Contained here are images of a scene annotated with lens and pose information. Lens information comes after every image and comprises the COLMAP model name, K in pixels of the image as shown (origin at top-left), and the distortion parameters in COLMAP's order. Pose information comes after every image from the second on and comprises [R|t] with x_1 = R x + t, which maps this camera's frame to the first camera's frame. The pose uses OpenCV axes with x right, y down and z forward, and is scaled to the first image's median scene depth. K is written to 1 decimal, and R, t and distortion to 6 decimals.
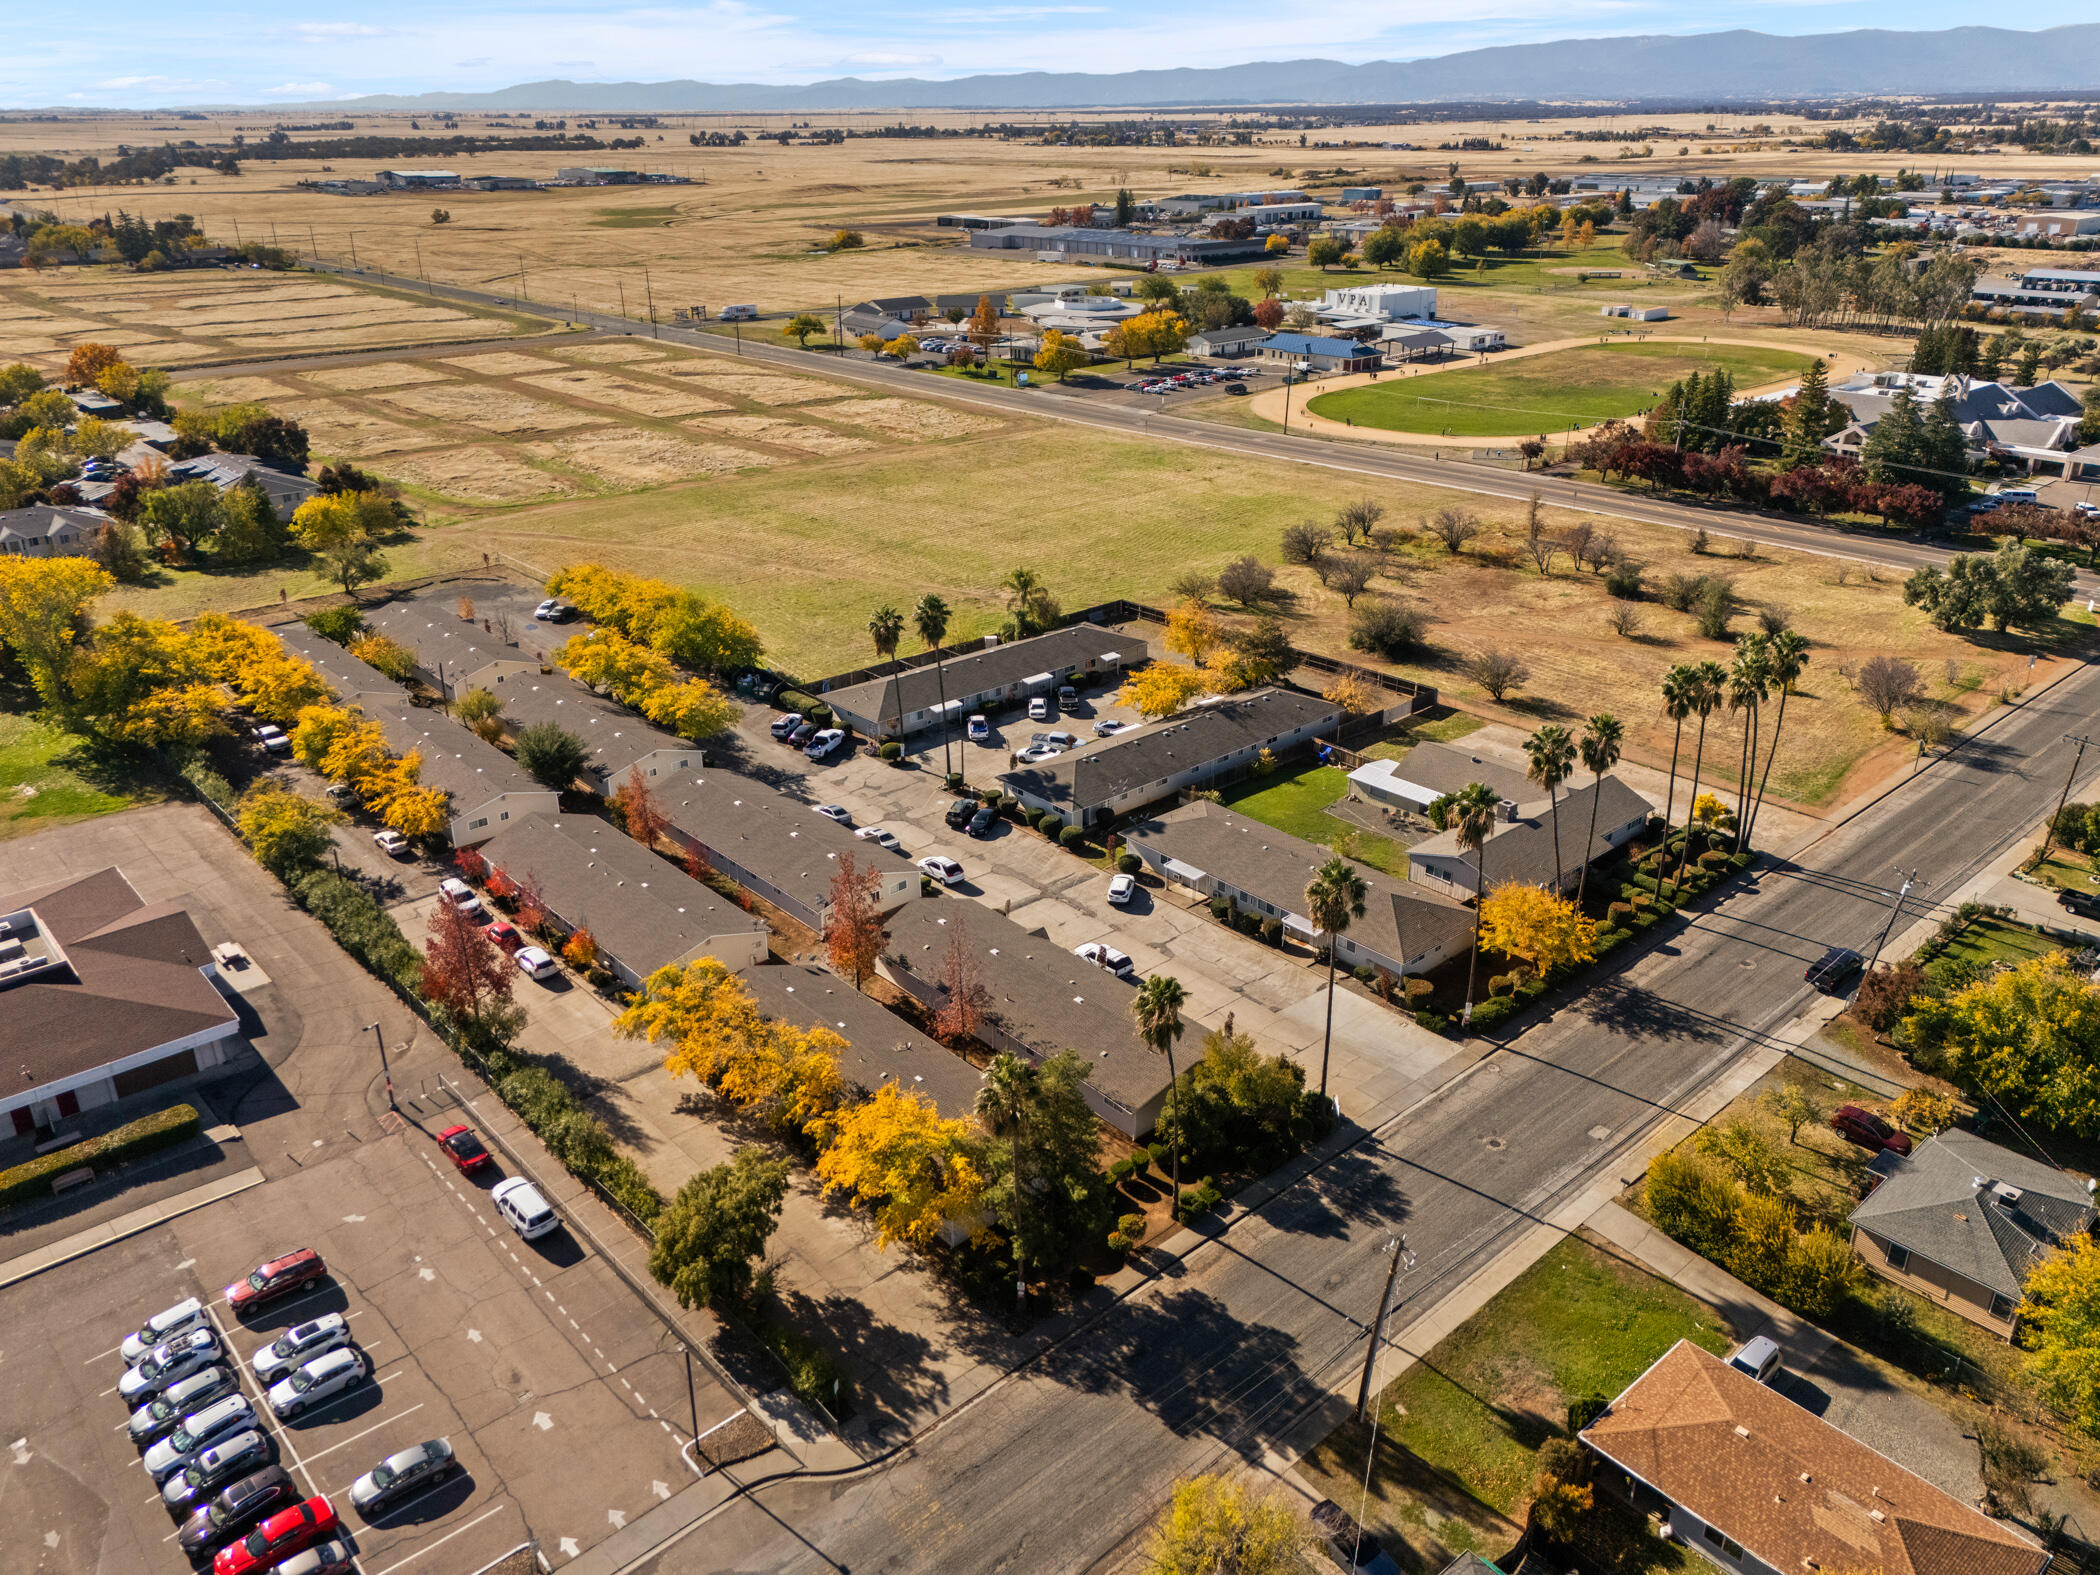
lens RADIAL K [[1538.7, 0, 1039.0], [0, 1538.7, 789.3], [0, 0, 1]] dist [0.042753, -0.010558]
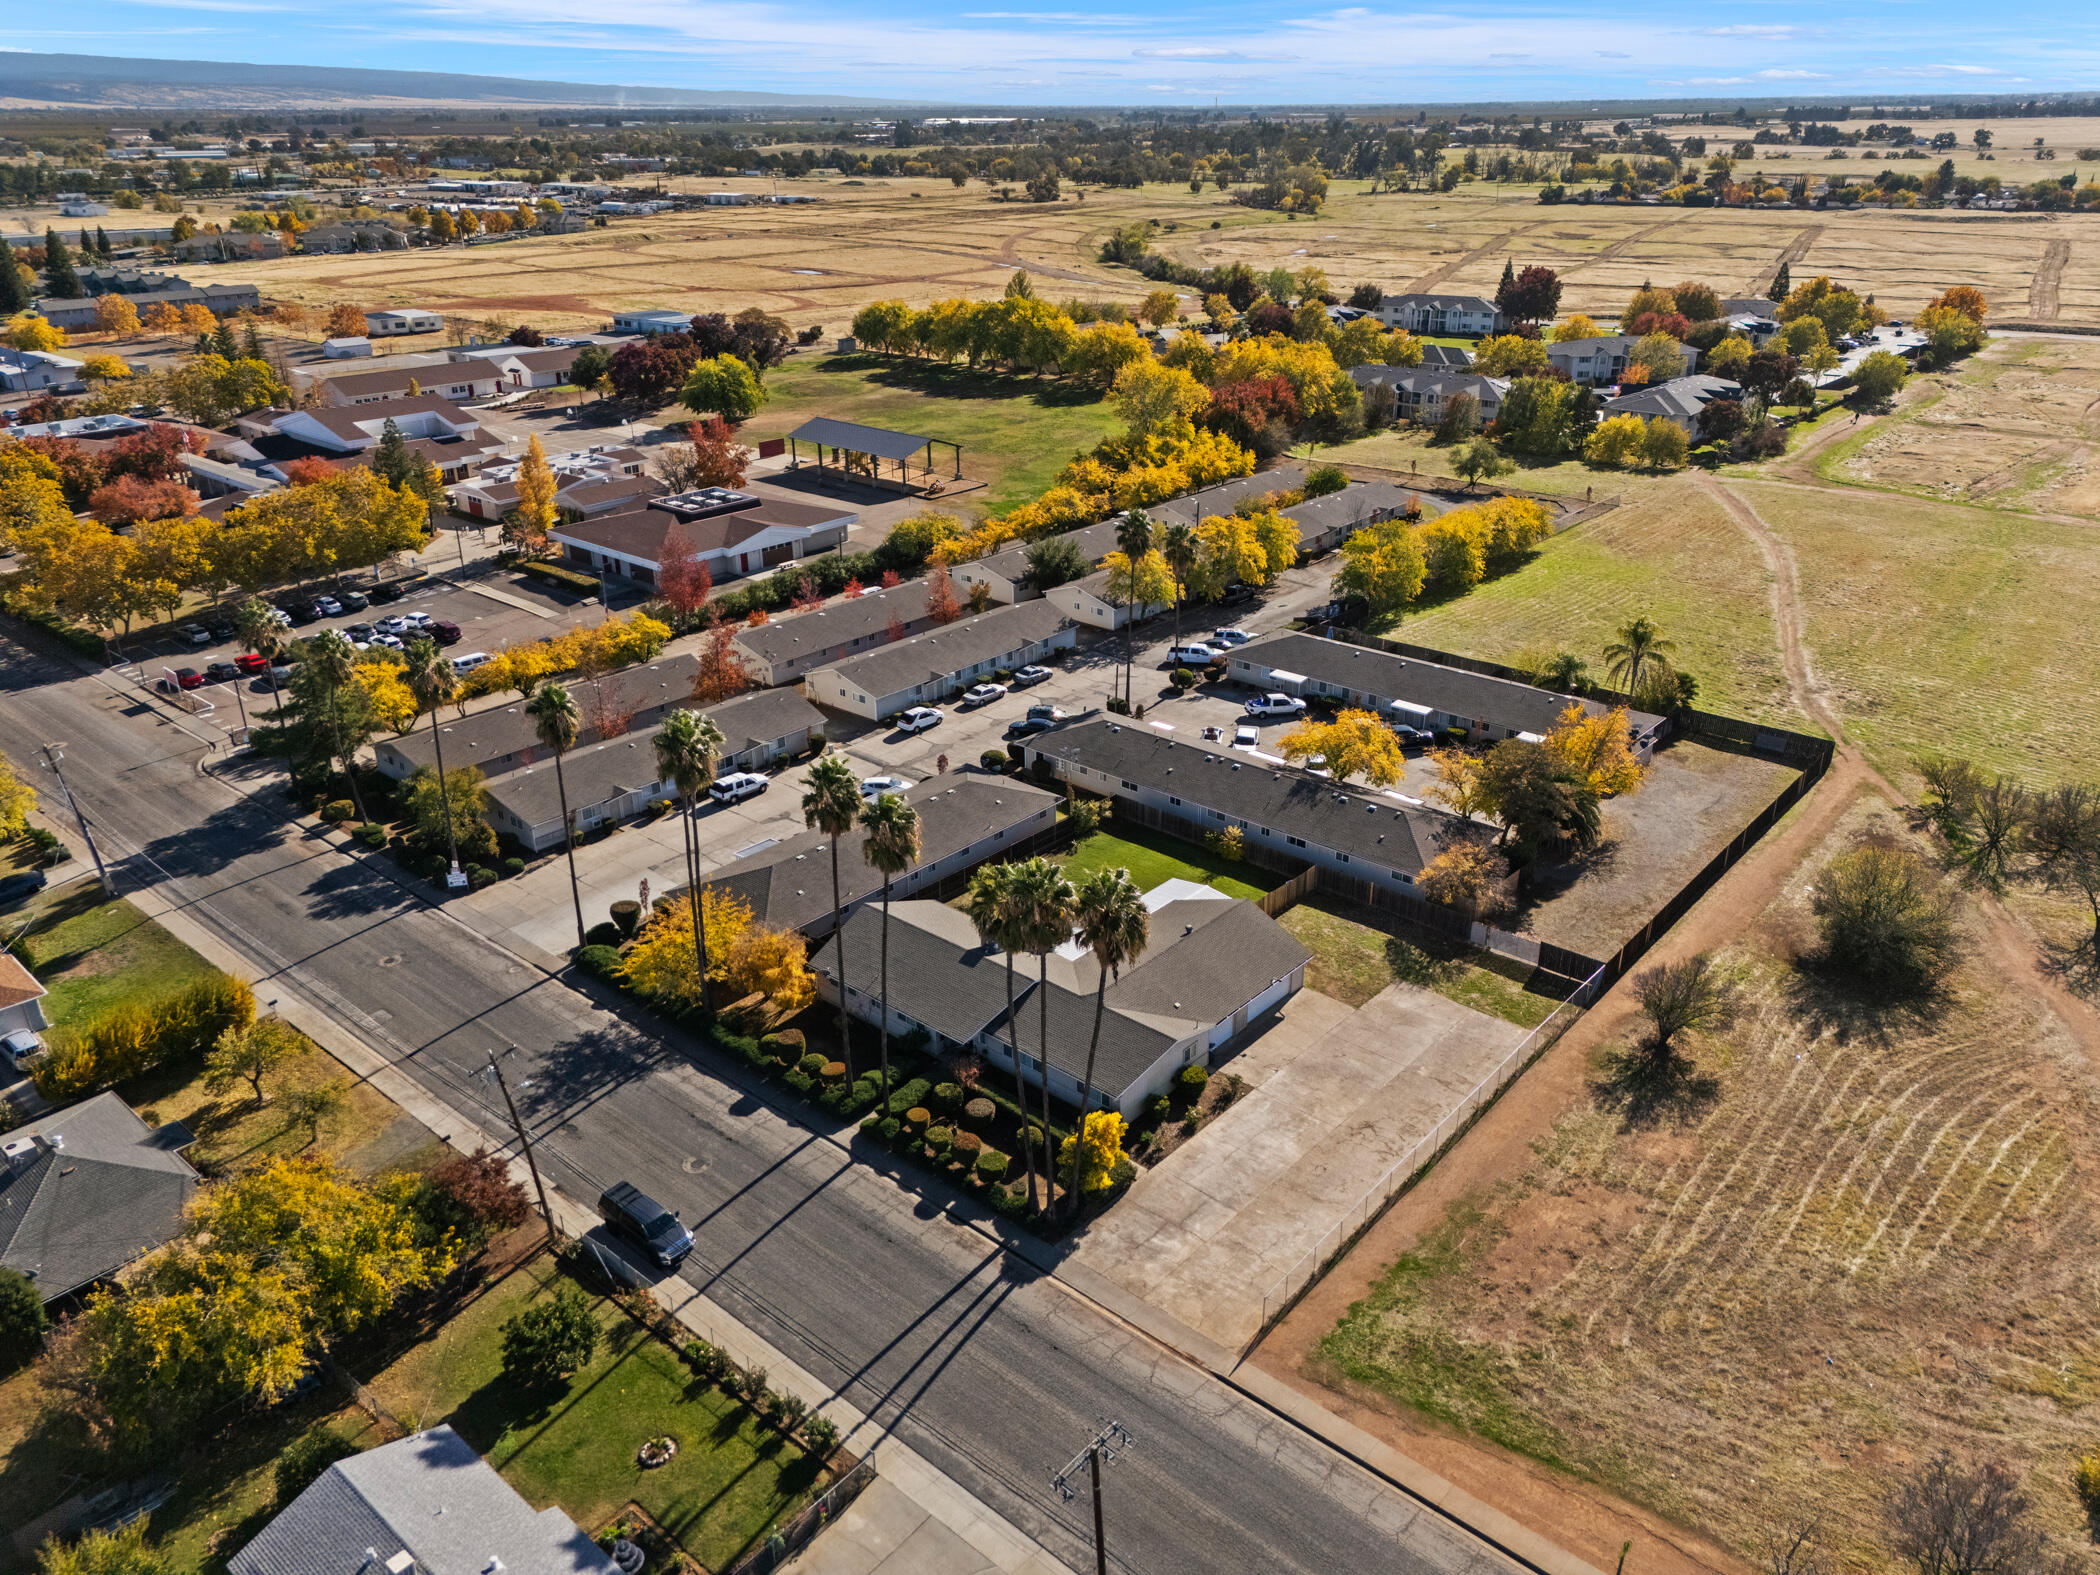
lens RADIAL K [[1538.7, 0, 1047.3], [0, 1538.7, 782.6], [0, 0, 1]] dist [0.042753, -0.010558]
pose [[0.121788, 0.400041, -0.908369, 1.235959], [-0.397155, 0.858366, 0.324771, -0.384764], [0.909635, 0.321210, 0.263417, 1.077661]]
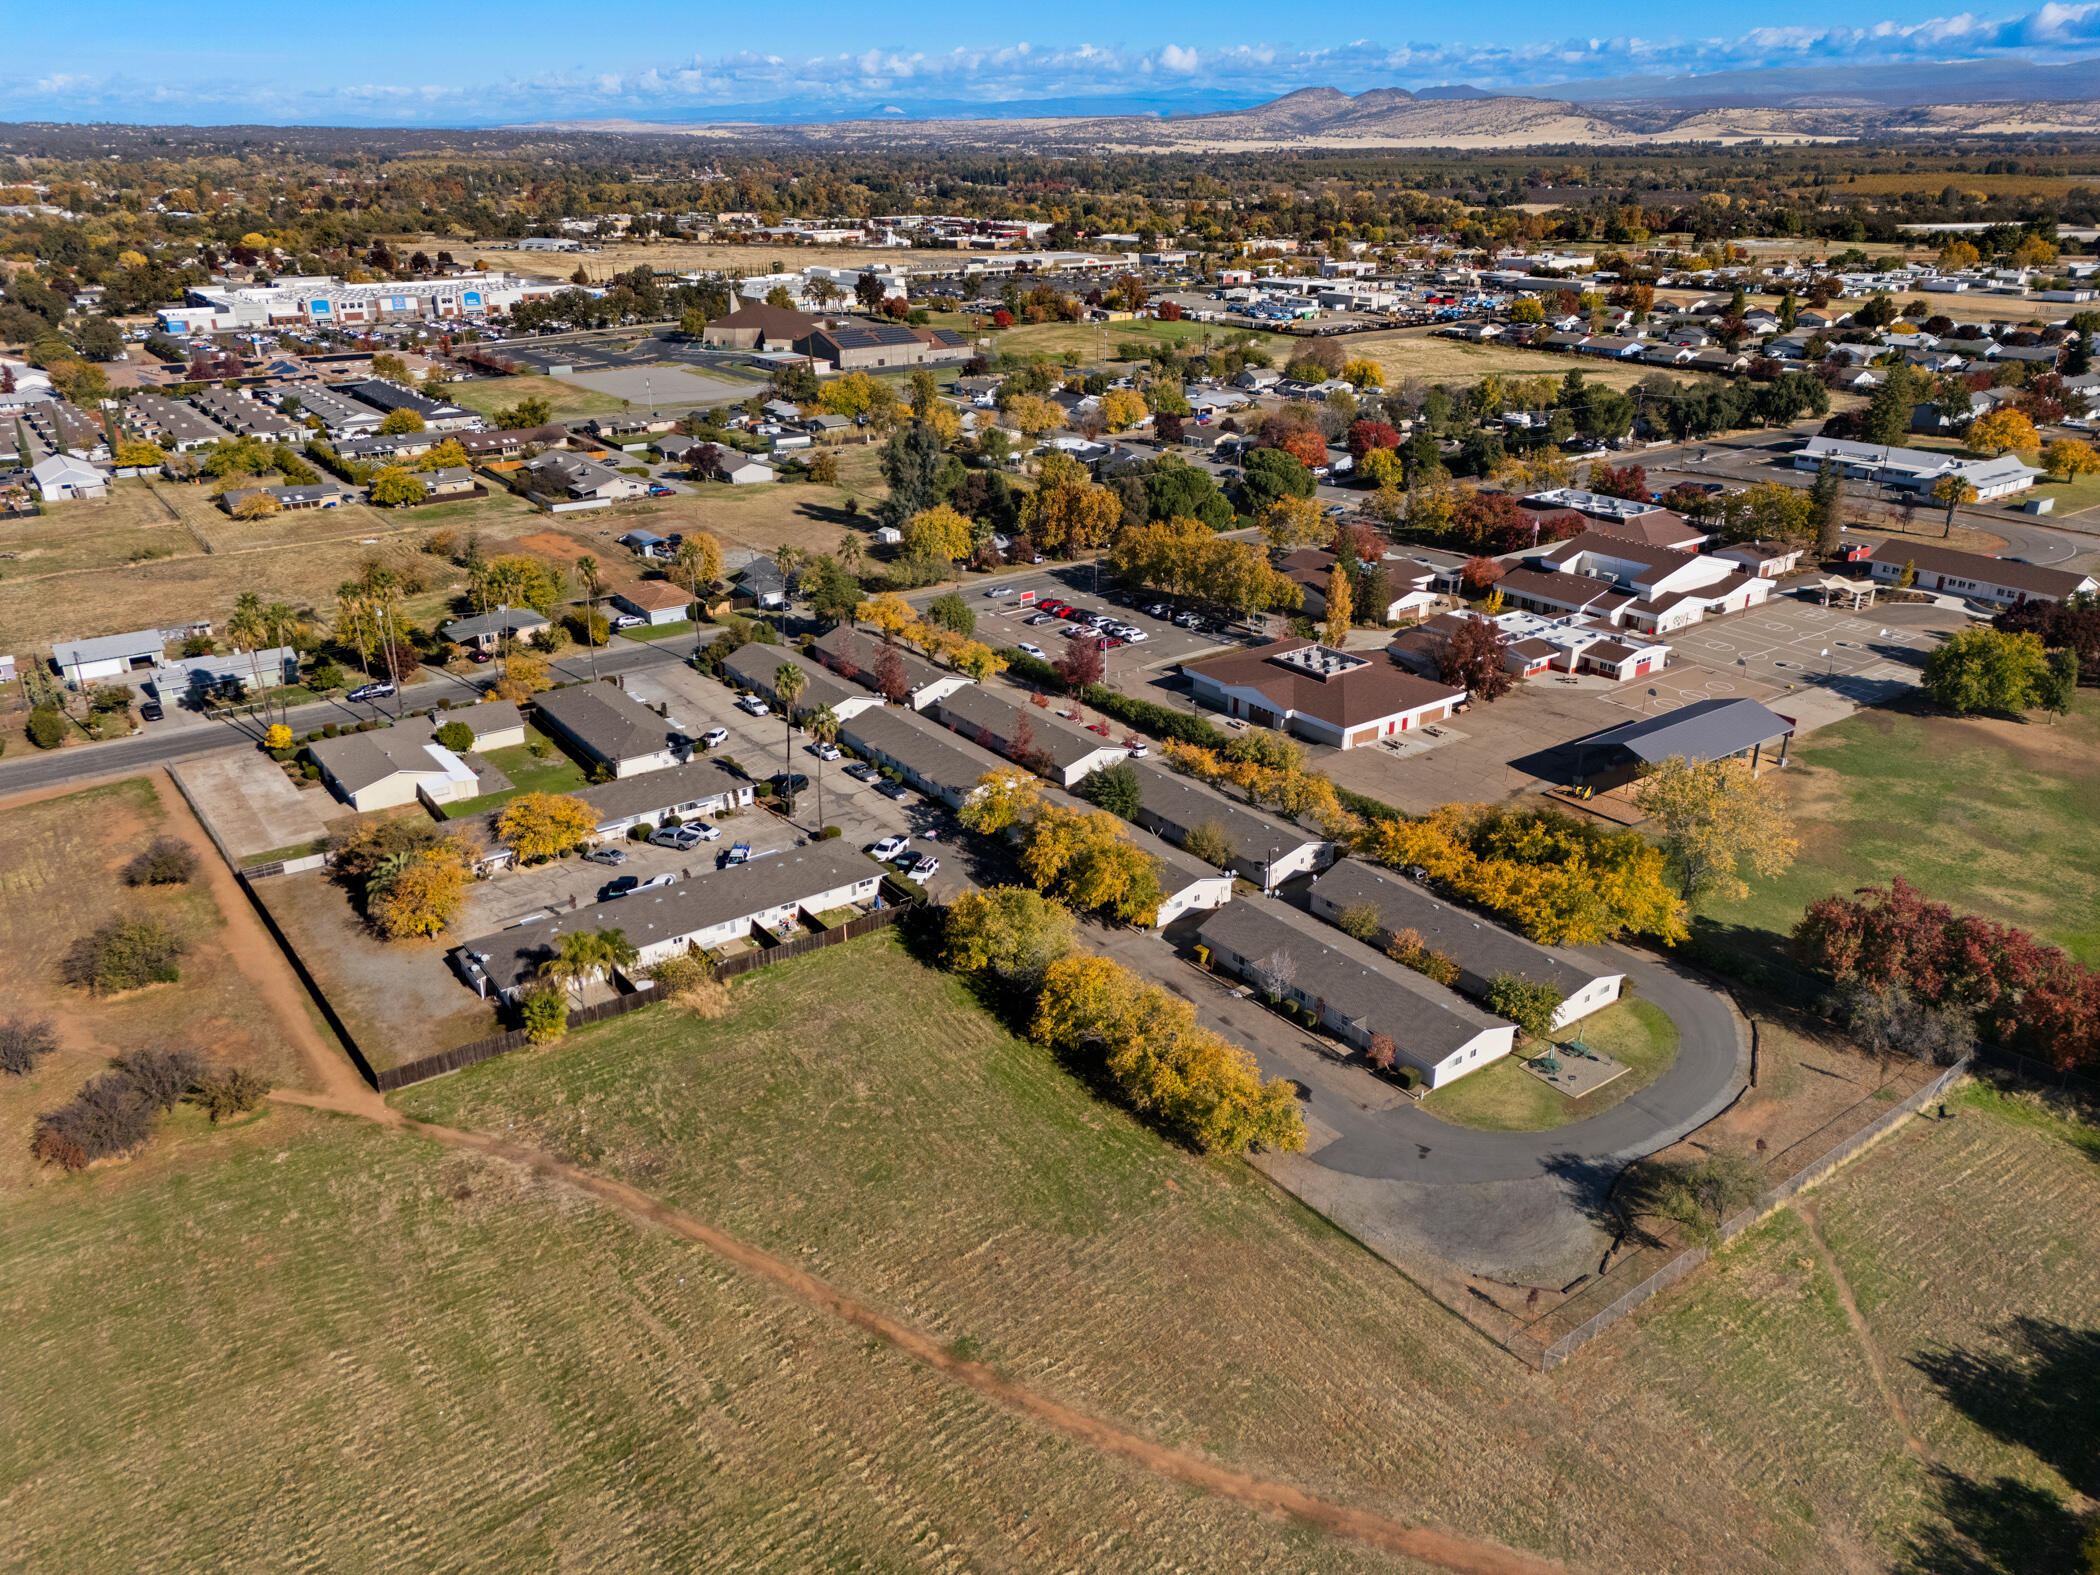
lens RADIAL K [[1538.7, 0, 1051.9], [0, 1538.7, 796.2], [0, 0, 1]] dist [0.042753, -0.010558]
pose [[-0.995146, -0.027719, 0.094430, -0.547159], [0.050412, 0.680495, 0.731017, -1.294748], [-0.084522, 0.732229, -0.675794, 2.650568]]
